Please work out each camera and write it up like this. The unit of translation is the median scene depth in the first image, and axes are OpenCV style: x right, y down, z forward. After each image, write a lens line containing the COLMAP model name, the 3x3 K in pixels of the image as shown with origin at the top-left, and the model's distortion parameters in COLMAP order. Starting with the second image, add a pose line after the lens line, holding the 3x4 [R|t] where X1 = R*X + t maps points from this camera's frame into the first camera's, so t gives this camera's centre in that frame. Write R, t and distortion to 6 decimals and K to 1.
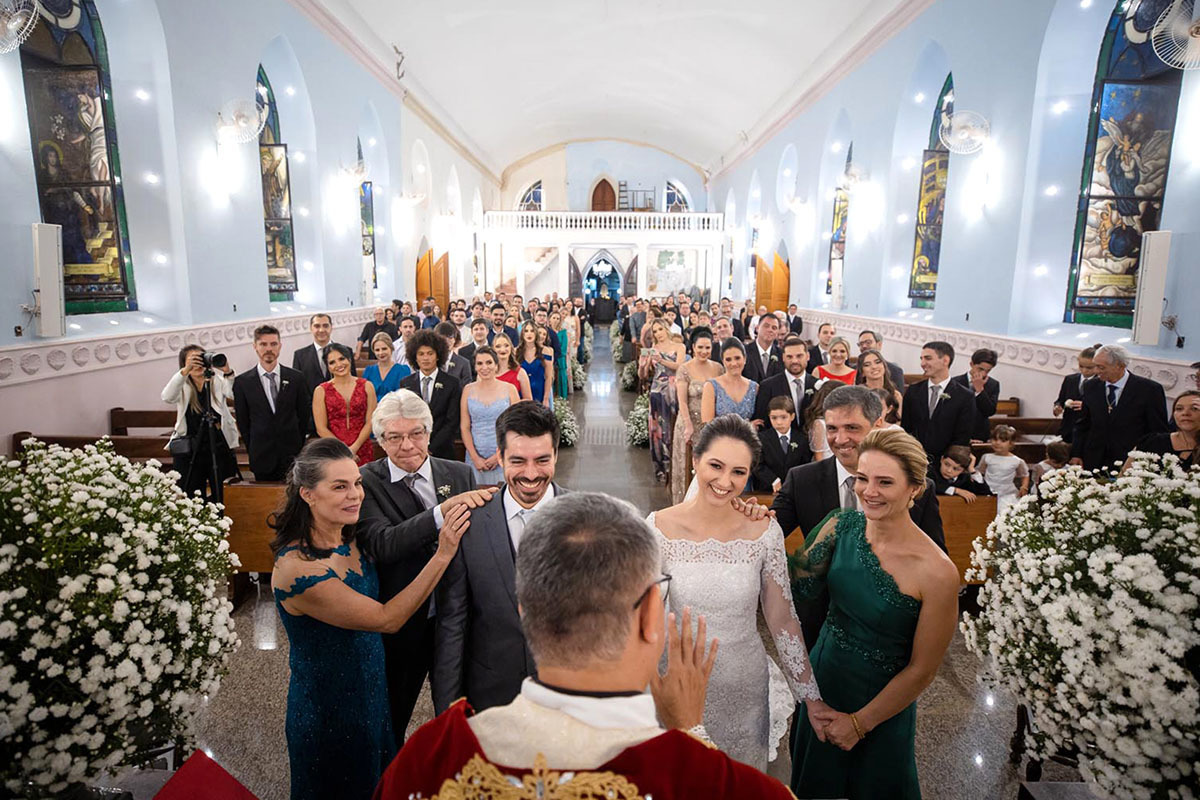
lens RADIAL K [[651.7, 0, 598.6], [0, 651.7, 377.4], [0, 0, 1]] dist [-0.054375, 0.022111]
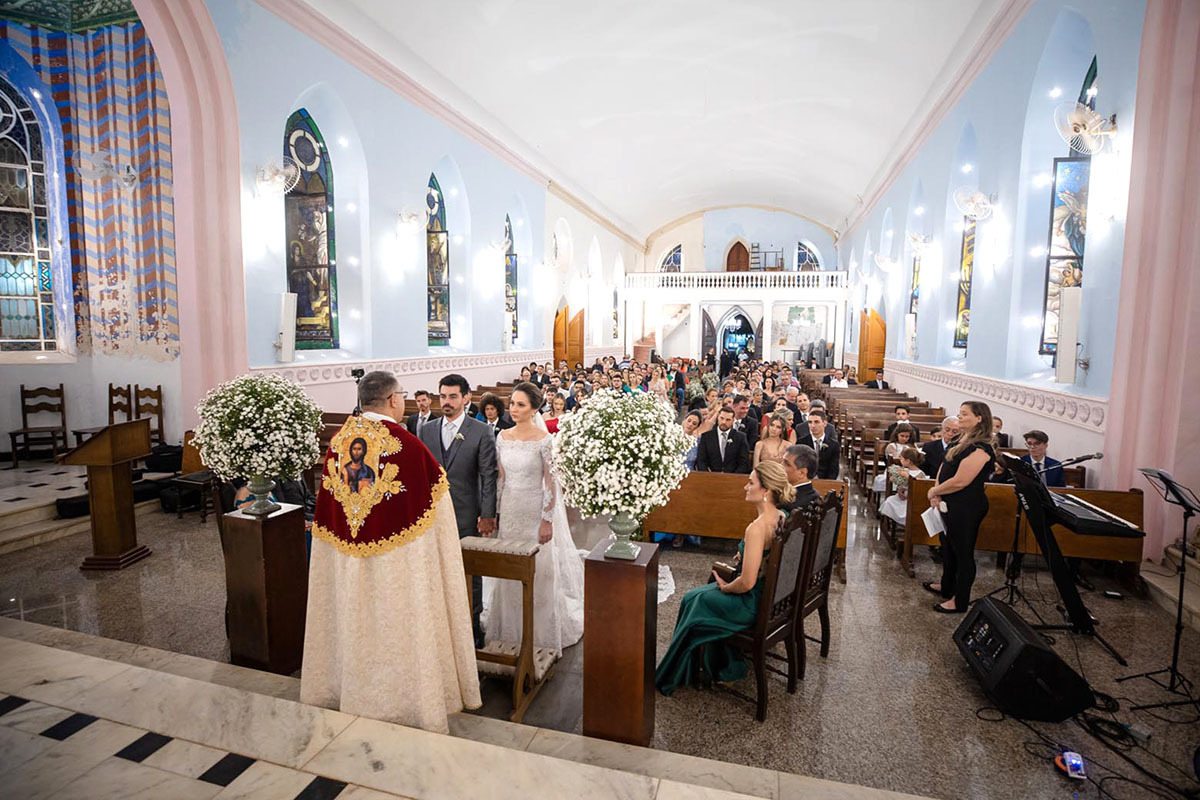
lens RADIAL K [[651.7, 0, 598.6], [0, 651.7, 377.4], [0, 0, 1]] dist [-0.054375, 0.022111]
pose [[0.961694, 0.022010, -0.273239, 0.203471], [-0.045177, 0.995867, -0.078787, 0.040022], [0.270375, 0.088113, 0.958714, -0.206391]]
